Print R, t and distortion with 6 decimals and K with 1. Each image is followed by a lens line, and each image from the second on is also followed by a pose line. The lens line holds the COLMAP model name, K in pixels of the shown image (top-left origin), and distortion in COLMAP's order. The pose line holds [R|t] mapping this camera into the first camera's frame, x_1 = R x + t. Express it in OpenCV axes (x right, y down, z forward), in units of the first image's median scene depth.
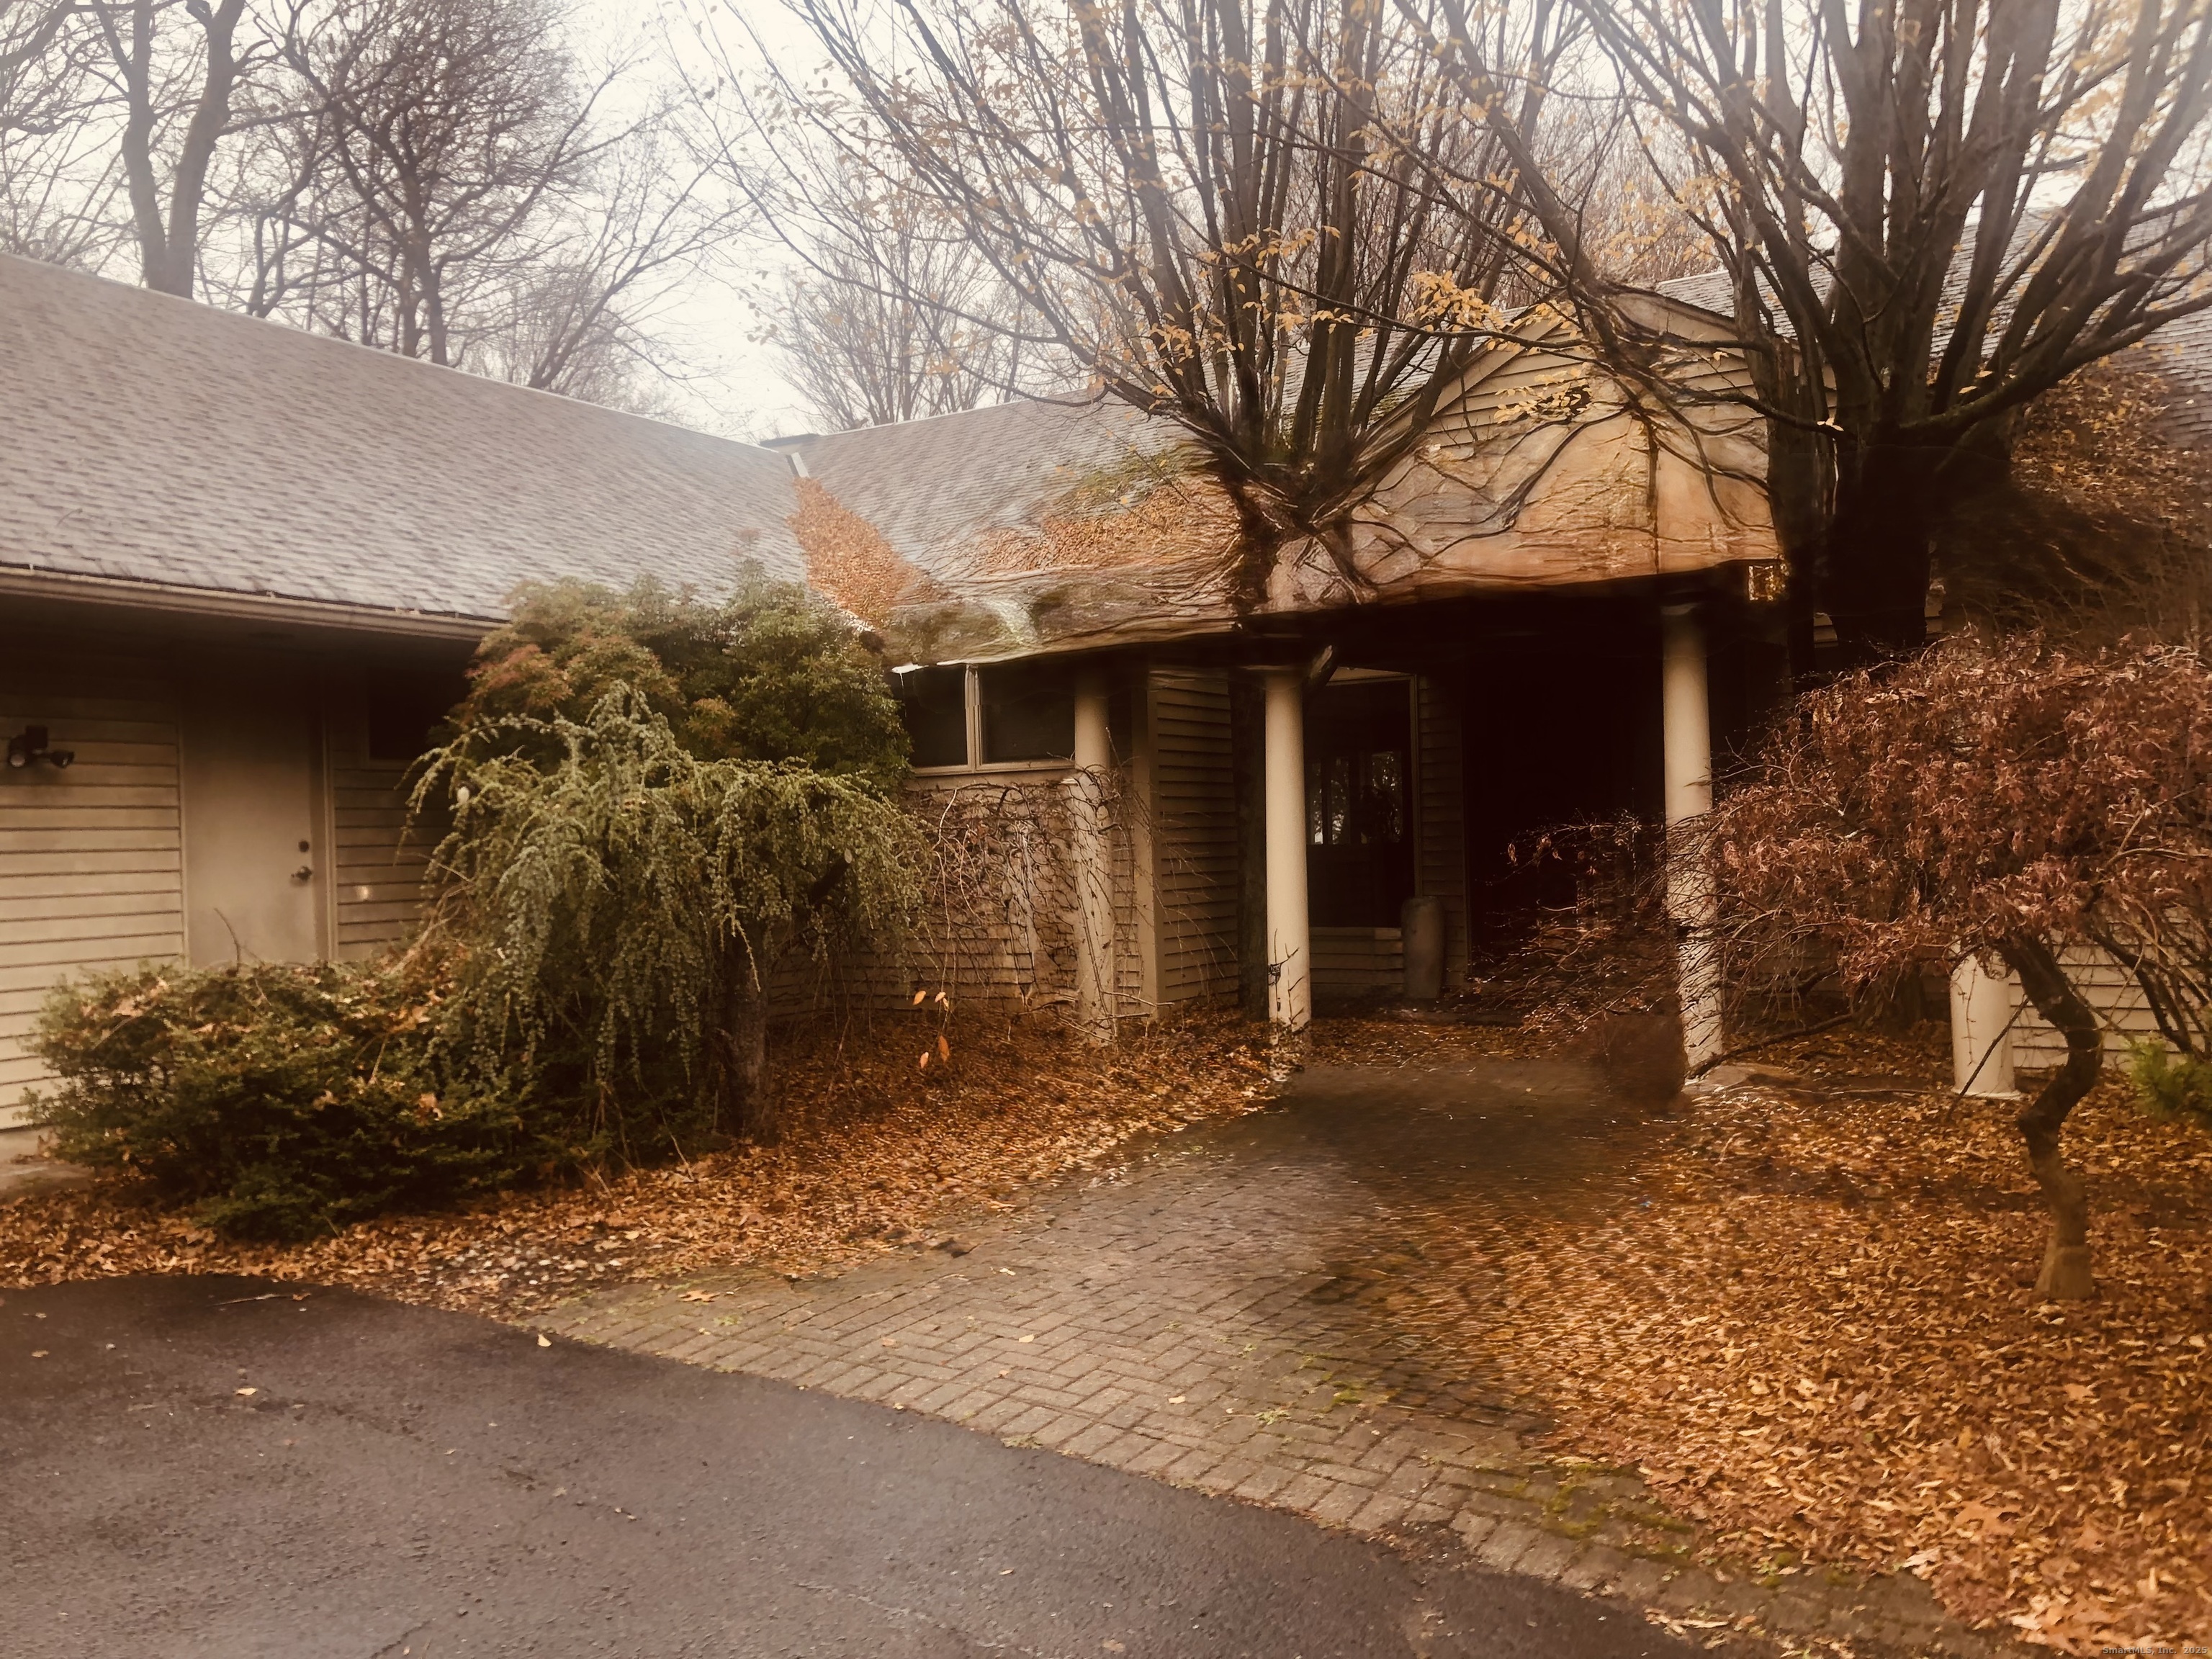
lens RADIAL K [[1679.7, 0, 1037.6], [0, 1679.7, 844.0], [0, 0, 1]] dist [0.006223, 0.003295]
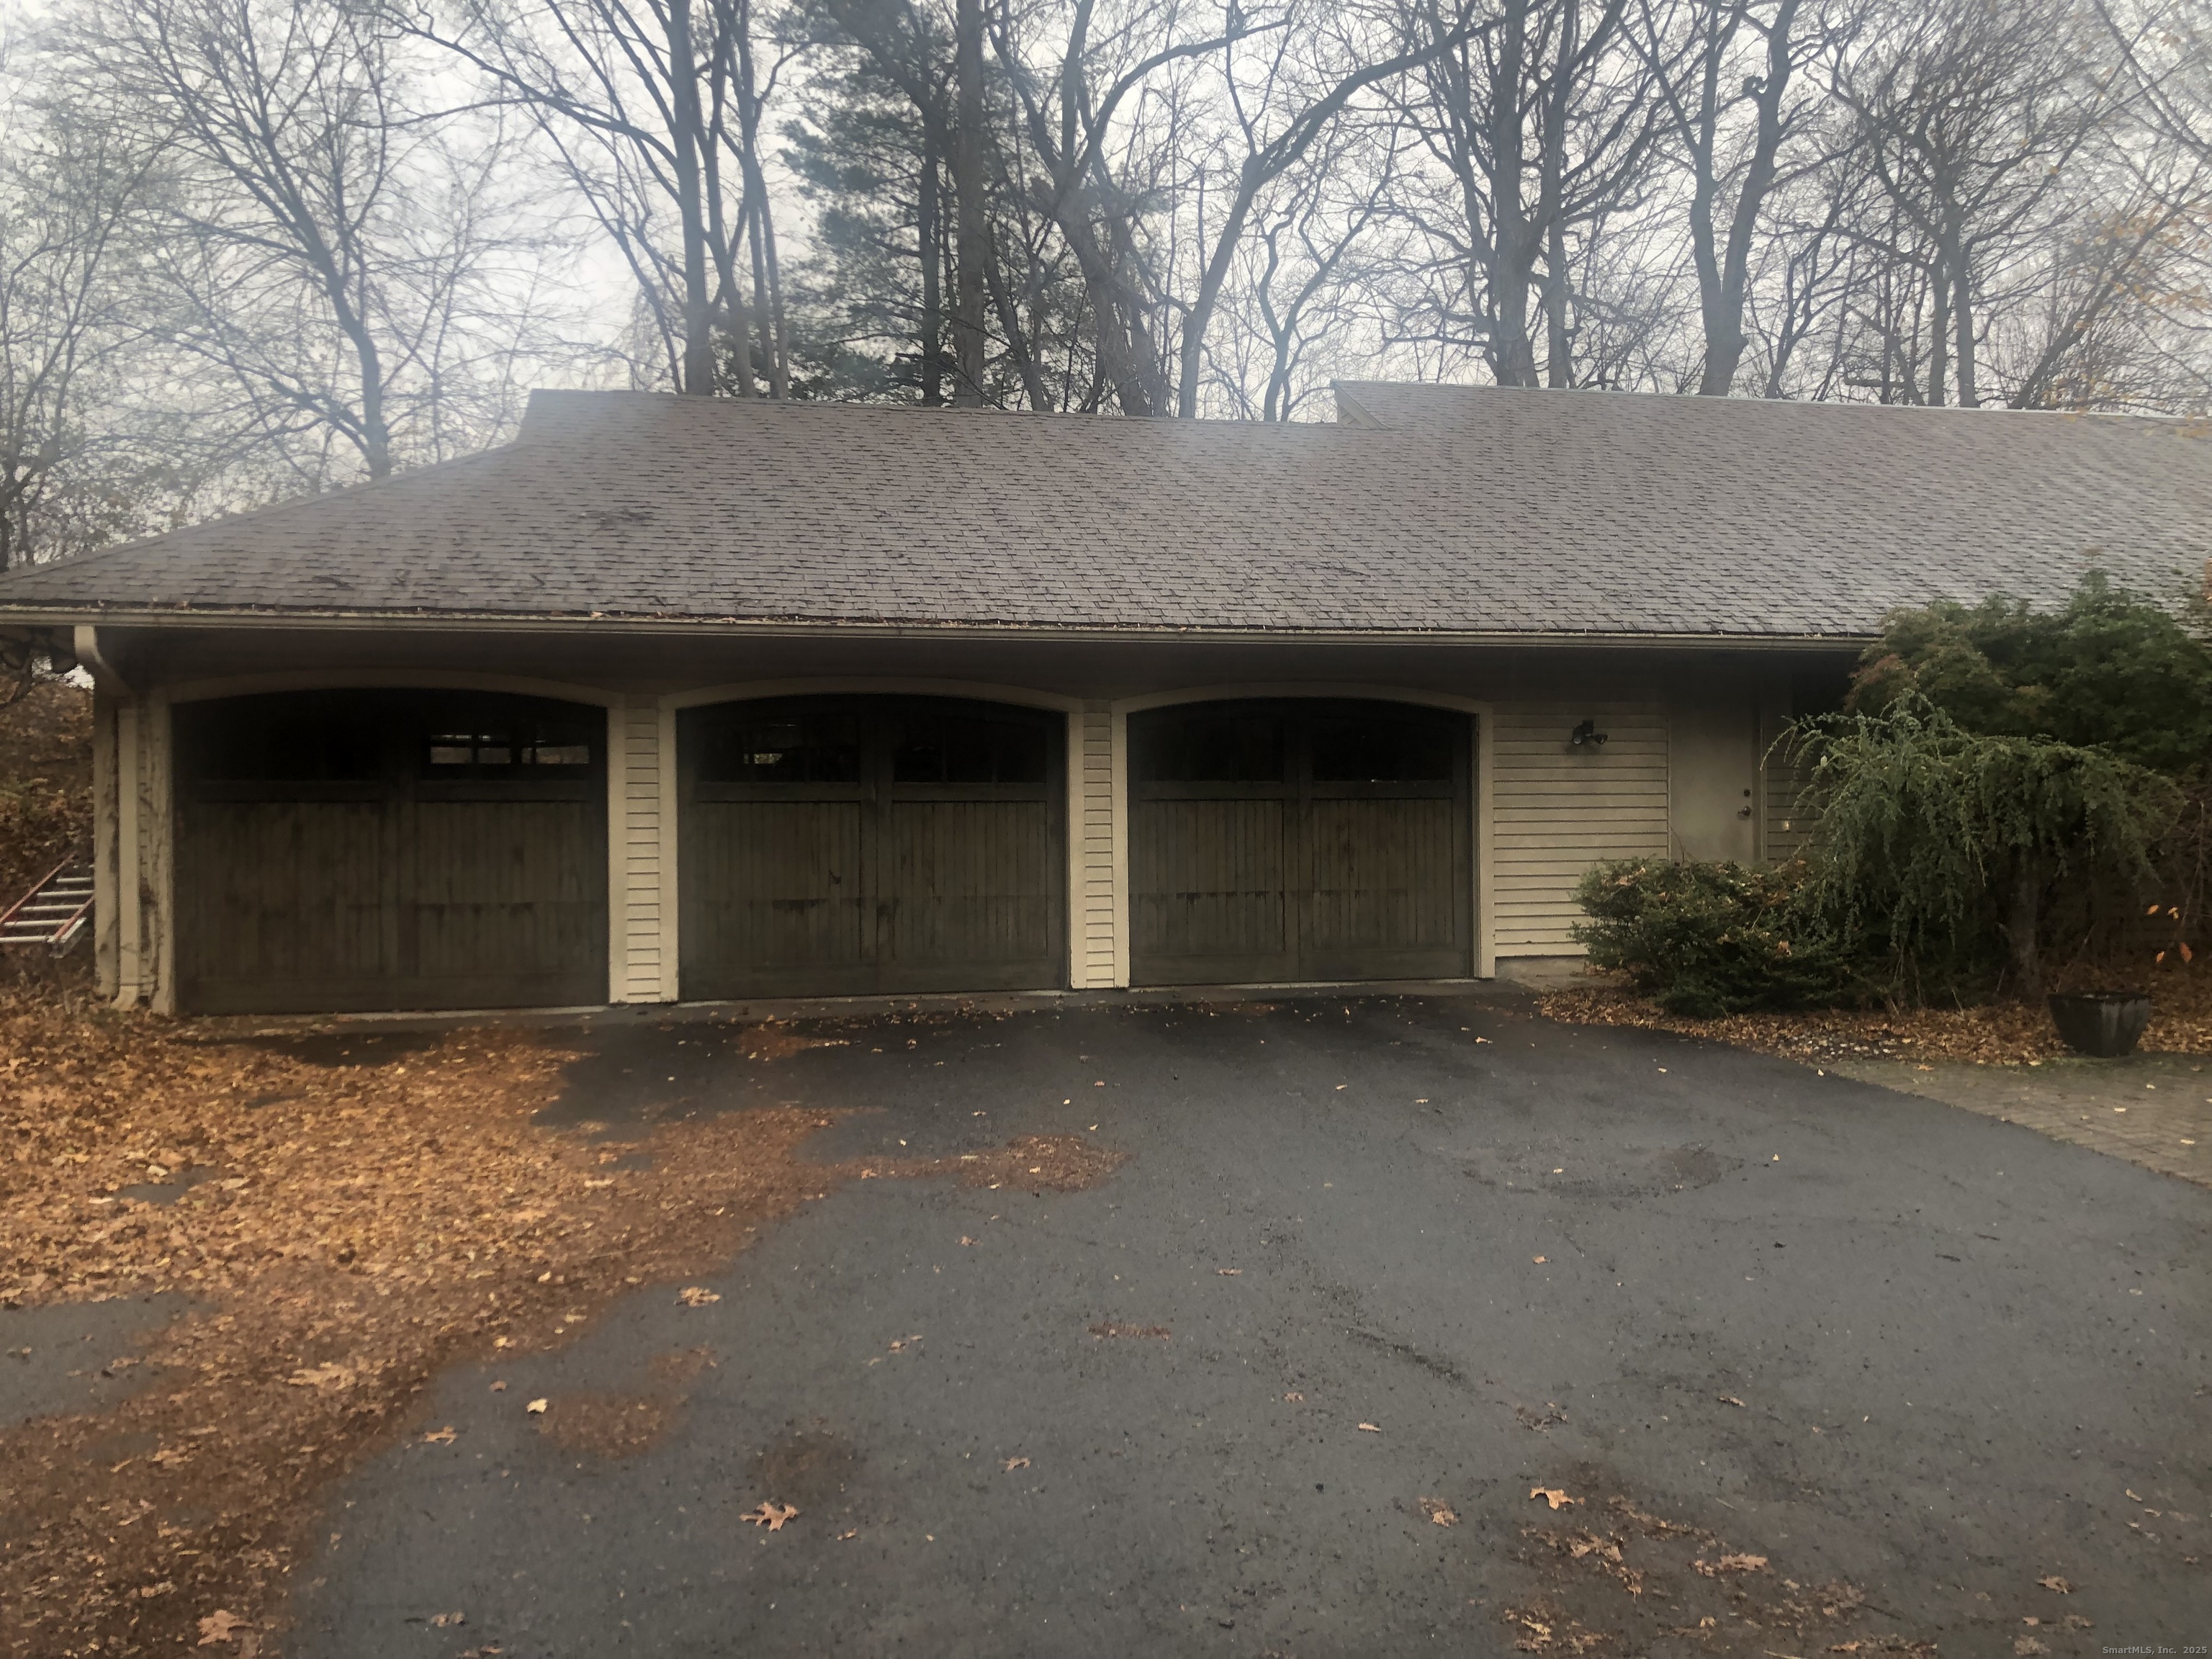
lens RADIAL K [[1821.7, 0, 1109.1], [0, 1821.7, 840.7], [0, 0, 1]] dist [0.019346, 0.006253]
pose [[0.684398, 0.030747, -0.728460, 0.417643], [-0.013846, 0.999478, 0.029177, 0.004858], [0.728977, -0.009882, 0.684467, -0.610278]]
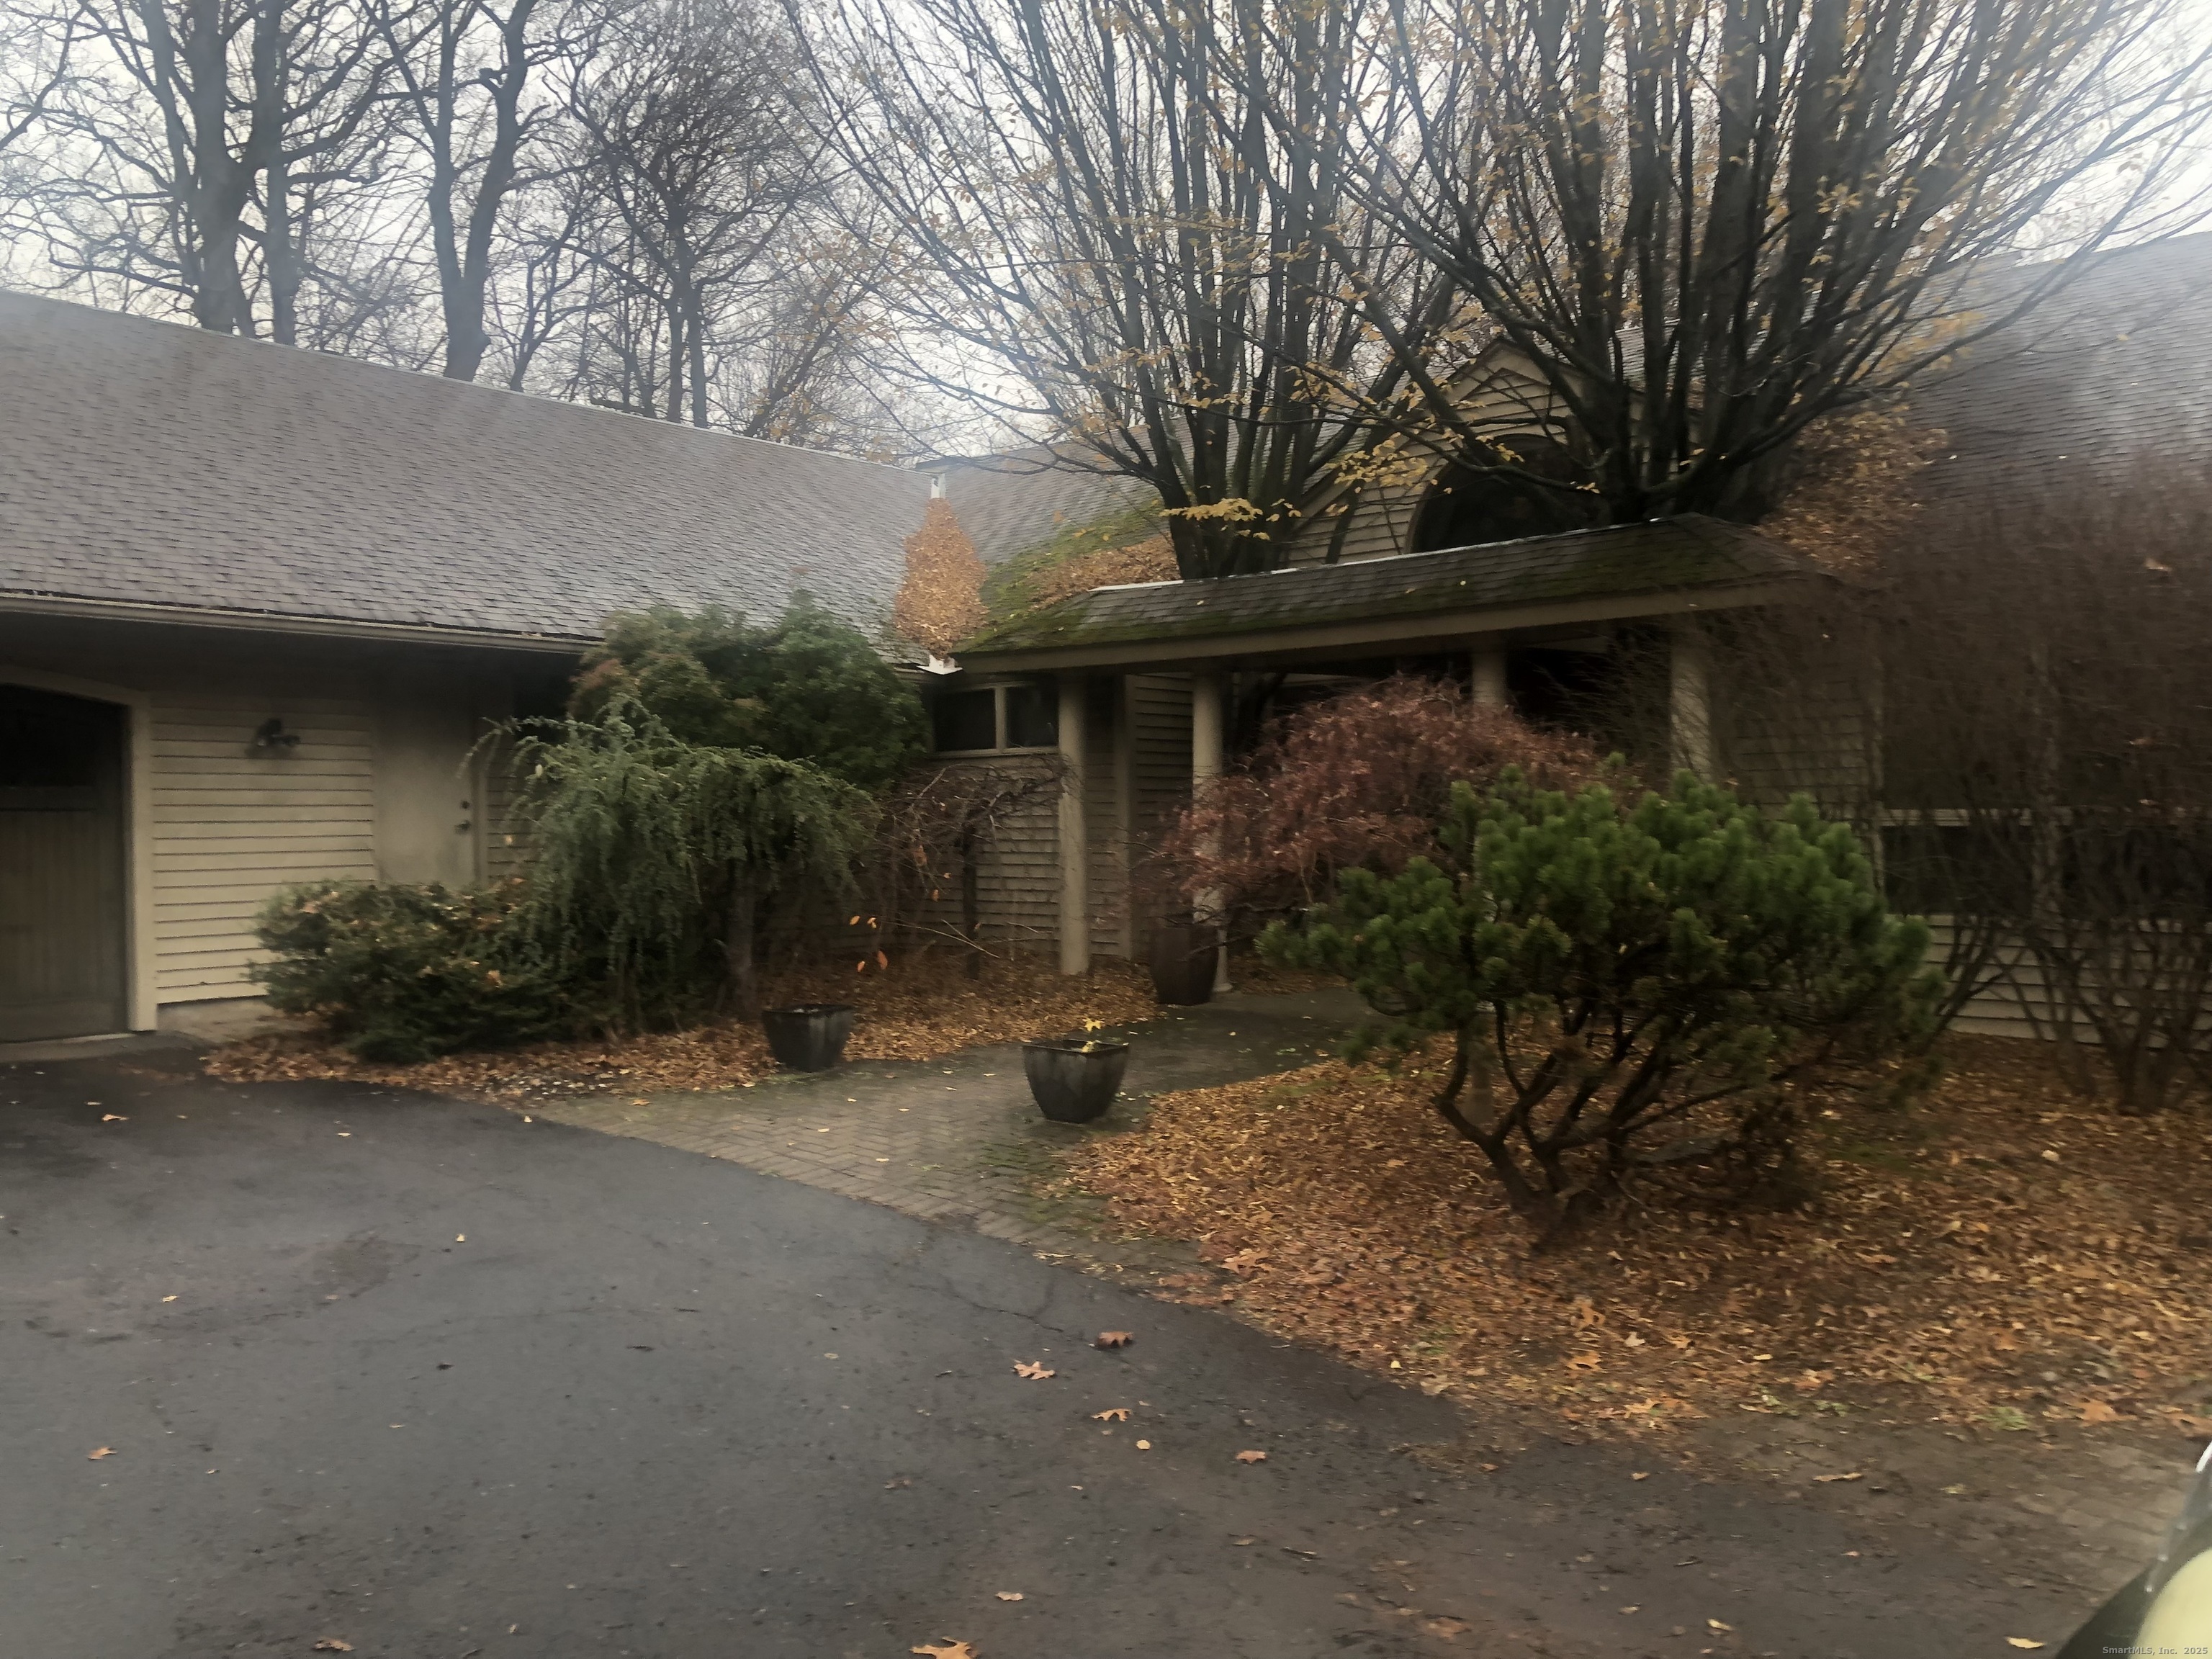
lens RADIAL K [[1782.9, 0, 1114.8], [0, 1782.9, 831.0], [0, 0, 1]] dist [0.026024, -0.069321]
pose [[0.987185, 0.017437, -0.158625, 0.360288], [-0.016657, 0.999842, 0.006246, 0.005446], [0.158708, -0.003524, 0.987319, -0.396481]]
